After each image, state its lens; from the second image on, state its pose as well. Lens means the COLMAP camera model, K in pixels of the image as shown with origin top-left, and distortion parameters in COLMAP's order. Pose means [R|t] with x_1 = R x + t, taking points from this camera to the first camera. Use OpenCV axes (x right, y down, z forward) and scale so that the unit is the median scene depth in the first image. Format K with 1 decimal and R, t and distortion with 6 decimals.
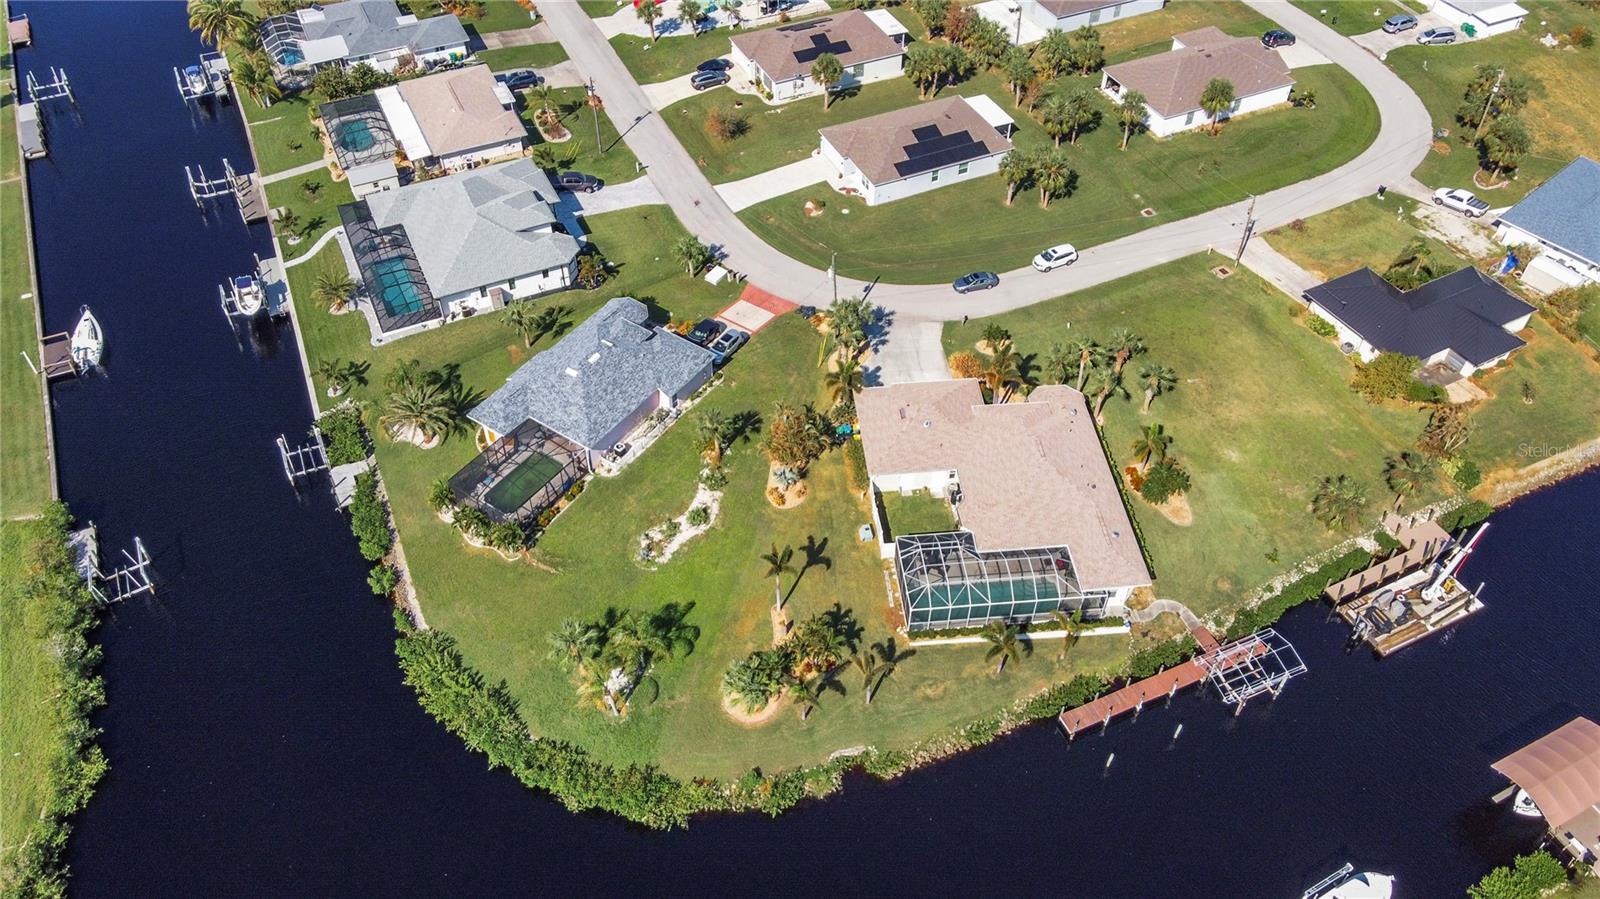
lens RADIAL K [[1233.2, 0, 799.9], [0, 1233.2, 438.9], [0, 0, 1]] dist [0.004003, 0.009193]
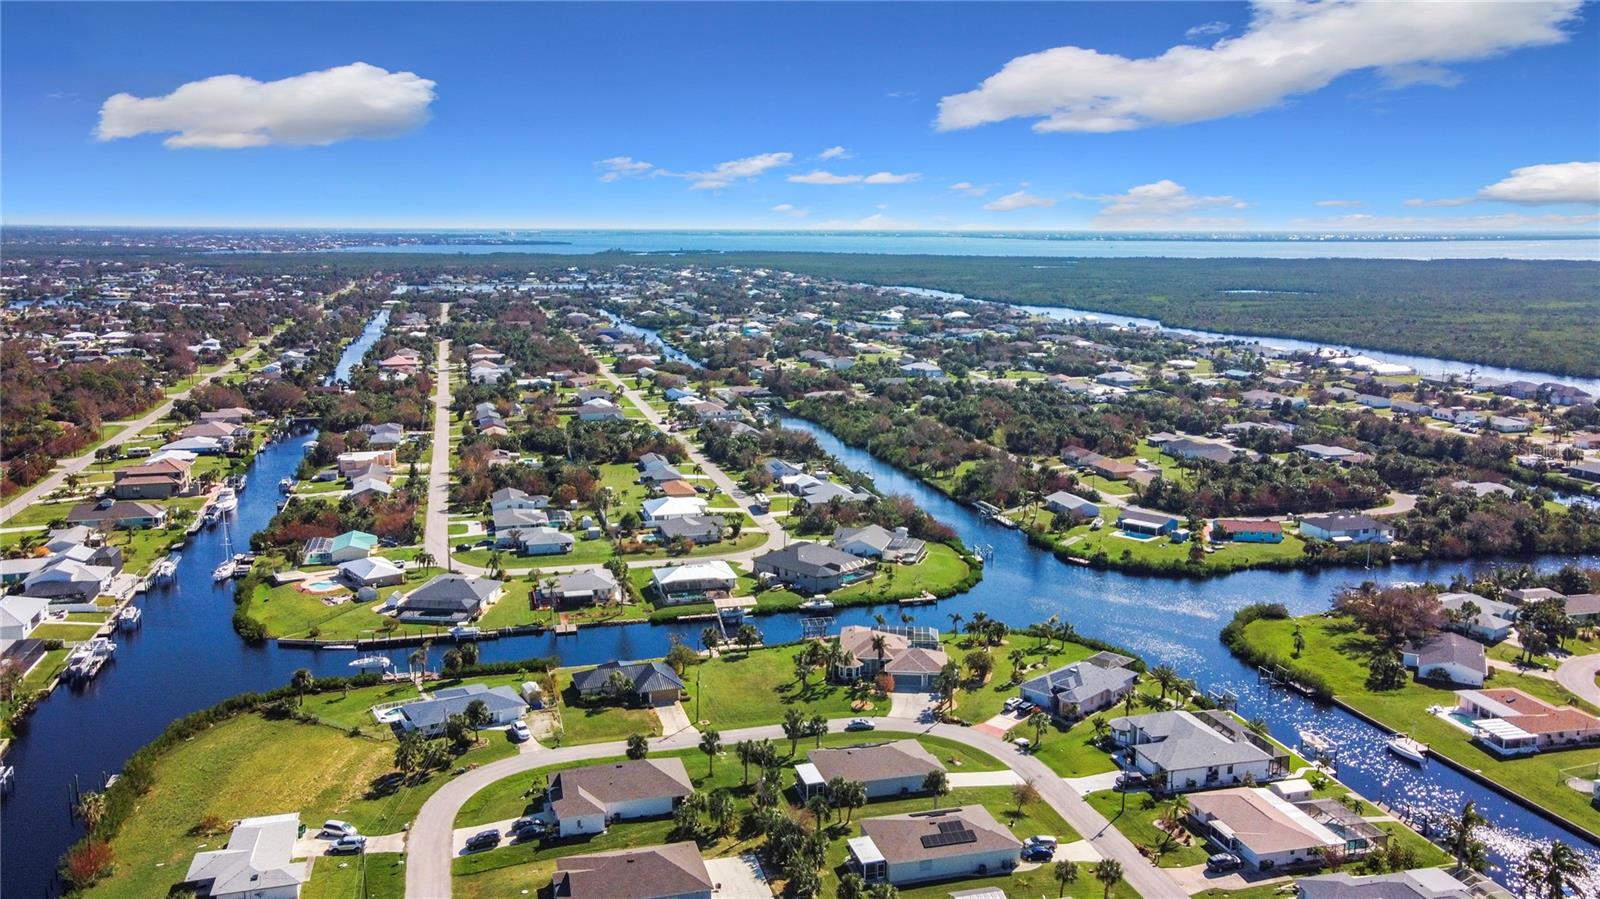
lens RADIAL K [[1243.8, 0, 805.1], [0, 1243.8, 445.1], [0, 0, 1]] dist [0.020434, 0.013571]
pose [[-0.984521, -0.041761, 0.170216, -0.055930], [0.116257, 0.571167, 0.812559, -1.869150], [-0.131155, 0.819771, -0.557471, 1.794997]]
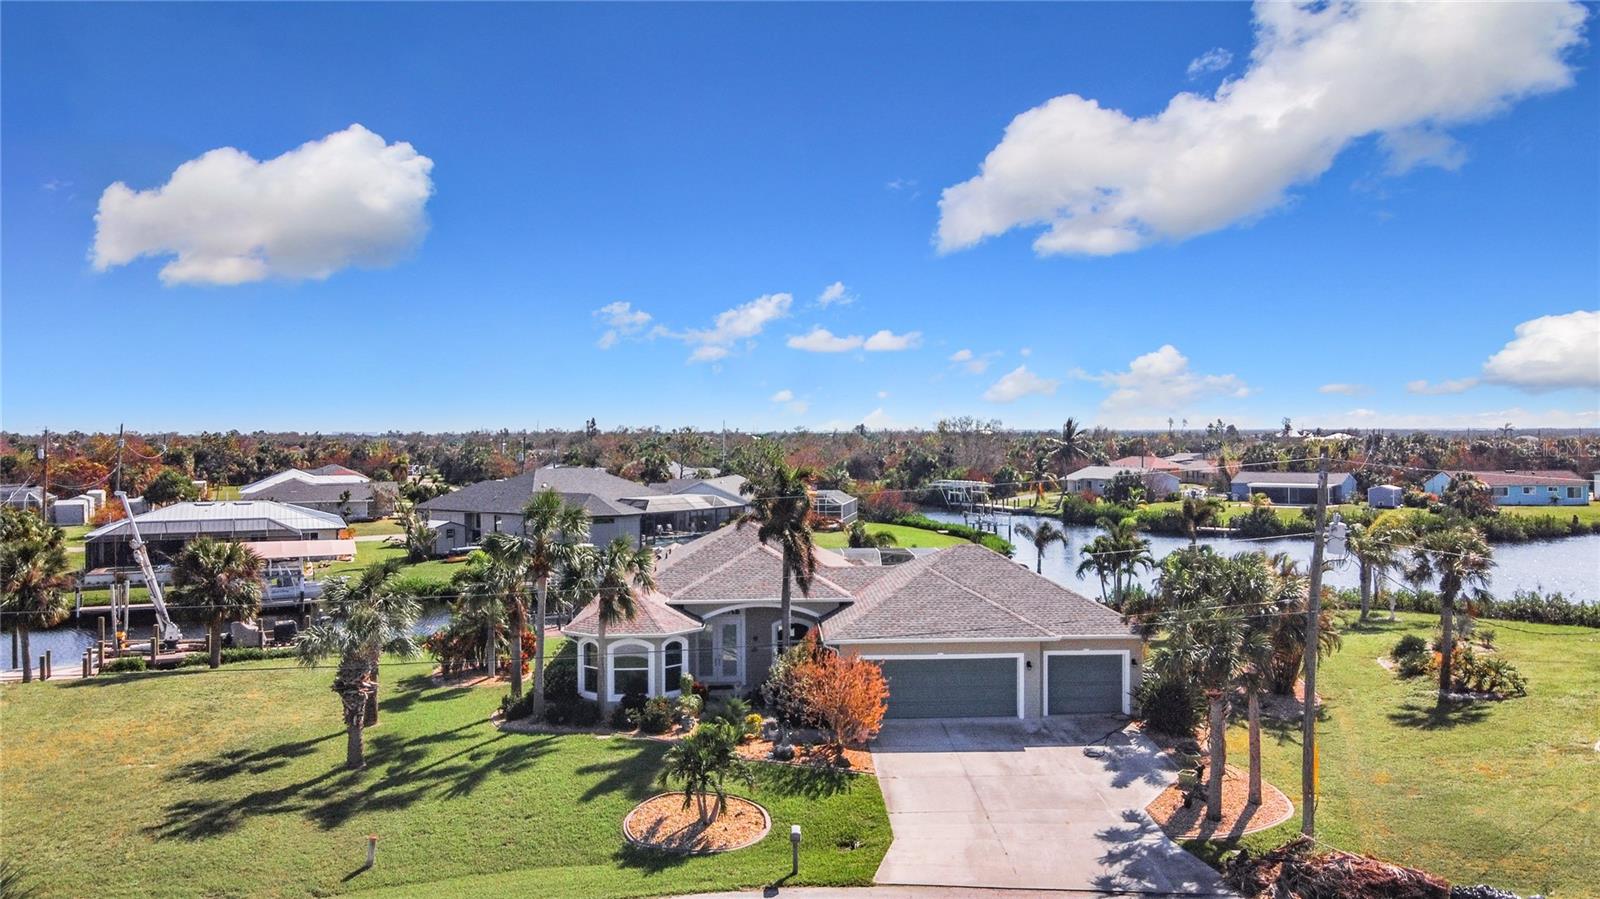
lens RADIAL K [[1253.8, 0, 807.9], [0, 1253.8, 446.9], [0, 0, 1]] dist [-0.001547, 0.009805]
pose [[-0.998271, -0.002292, 0.058738, 0.123522], [0.040646, 0.694947, 0.717912, -0.347249], [-0.042465, 0.719058, -0.693652, 1.183928]]
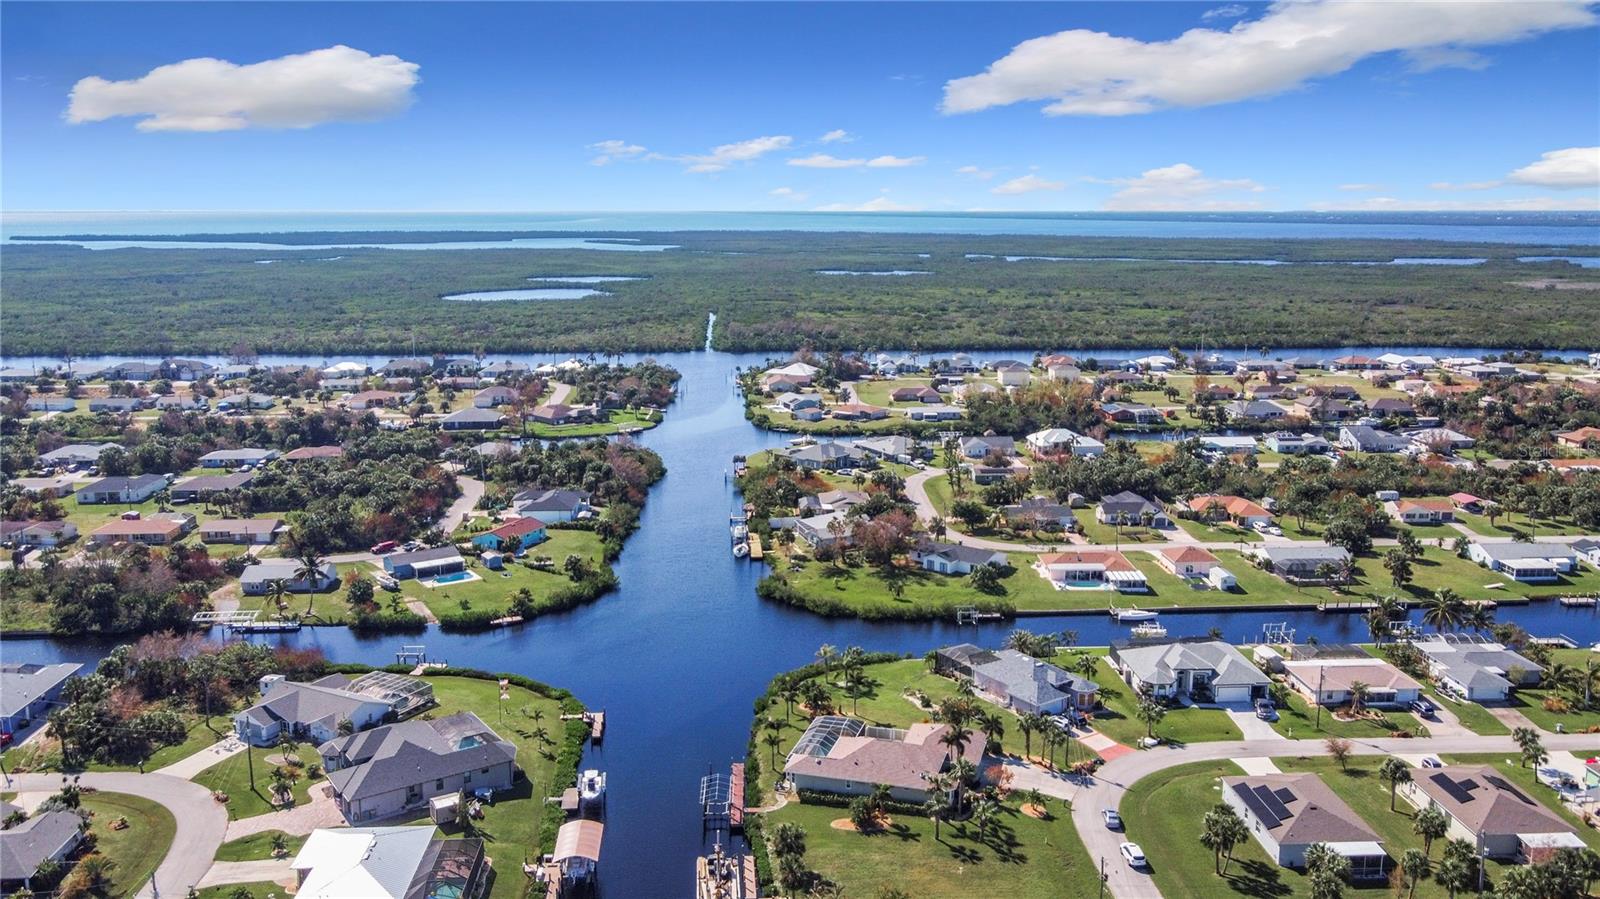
lens RADIAL K [[1280.2, 0, 800.0], [0, 1280.2, 449.5], [0, 0, 1]] dist [0.016286, 0.004548]
pose [[-0.379605, 0.163563, -0.910575, 1.509920], [-0.660594, 0.641153, 0.390560, -0.726959], [0.647700, 0.749780, -0.135336, 0.767027]]
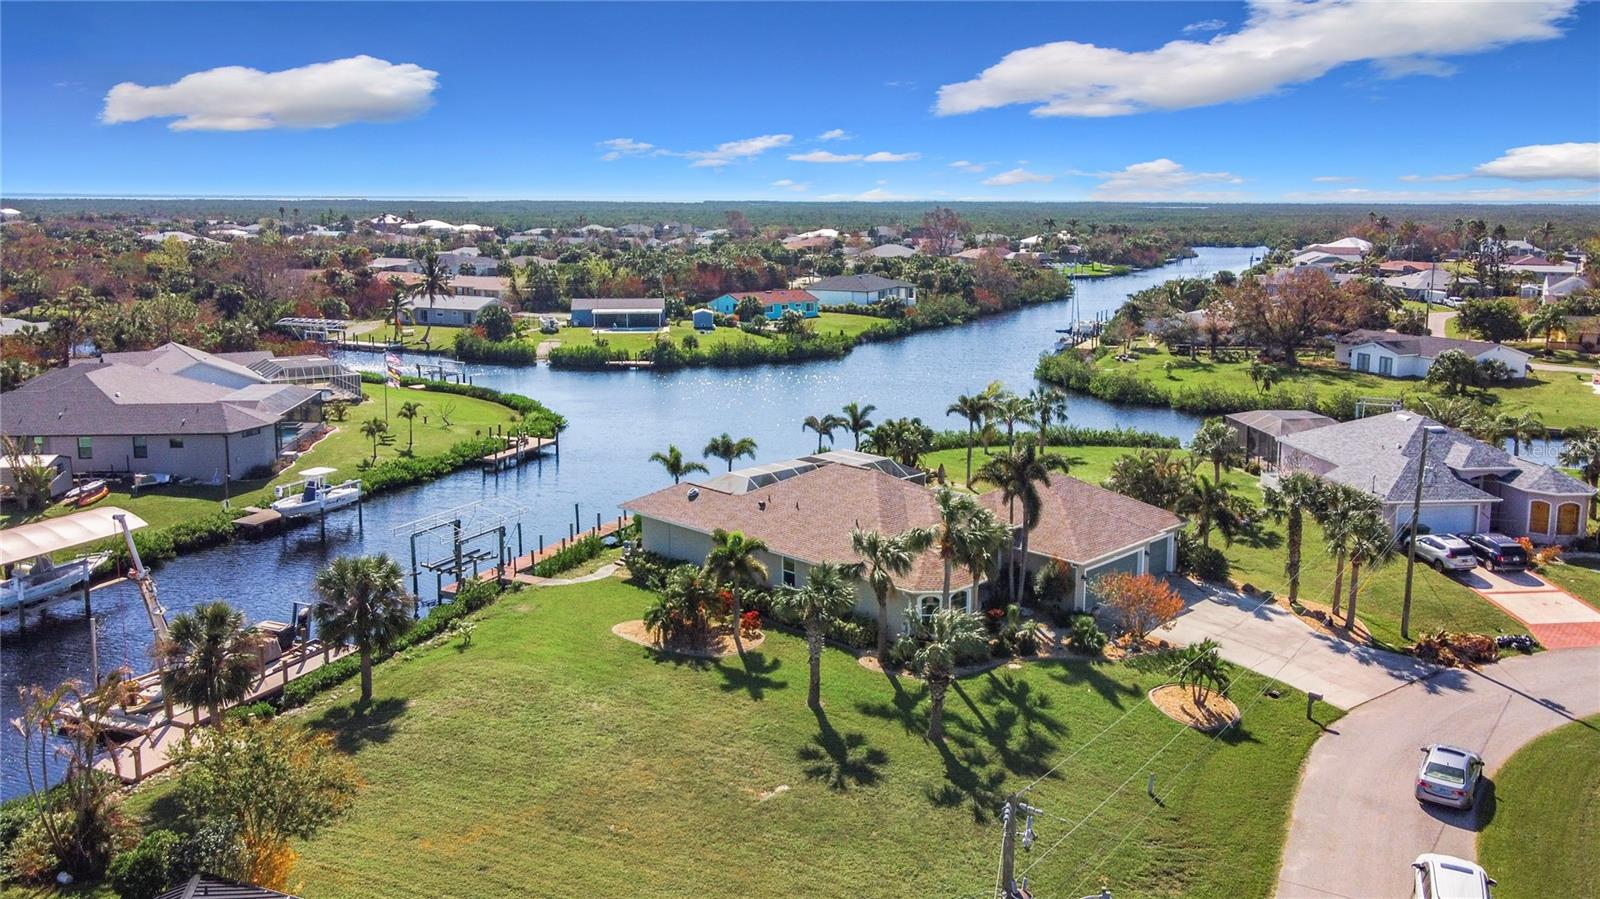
lens RADIAL K [[1243.8, 0, 805.1], [0, 1243.8, 445.1], [0, 0, 1]] dist [0.020434, 0.013571]
pose [[-0.770023, 0.113927, -0.627761, 0.544897], [-0.462339, 0.578401, 0.672082, -0.369456], [0.439666, 0.807758, -0.392710, 1.085202]]
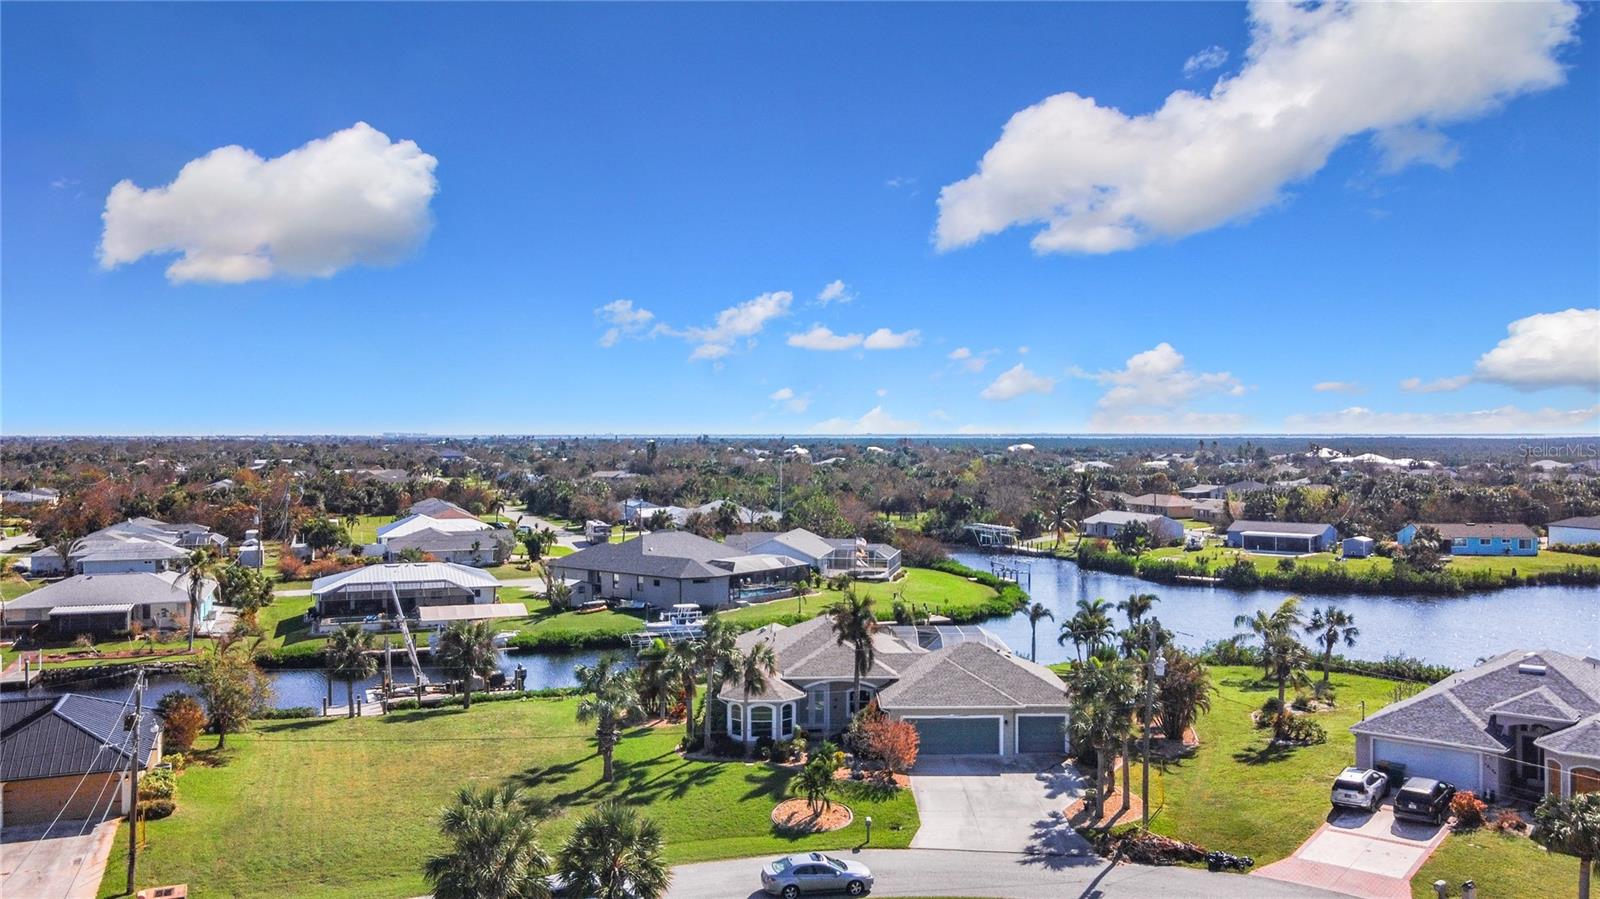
lens RADIAL K [[1267.7, 0, 802.5], [0, 1267.7, 450.2], [0, 0, 1]] dist [-0.002092, 0.013235]
pose [[-0.995332, -0.005637, 0.096347, 0.119682], [0.065710, 0.691598, 0.719288, -0.569574], [-0.070688, 0.722261, -0.687999, 1.302682]]
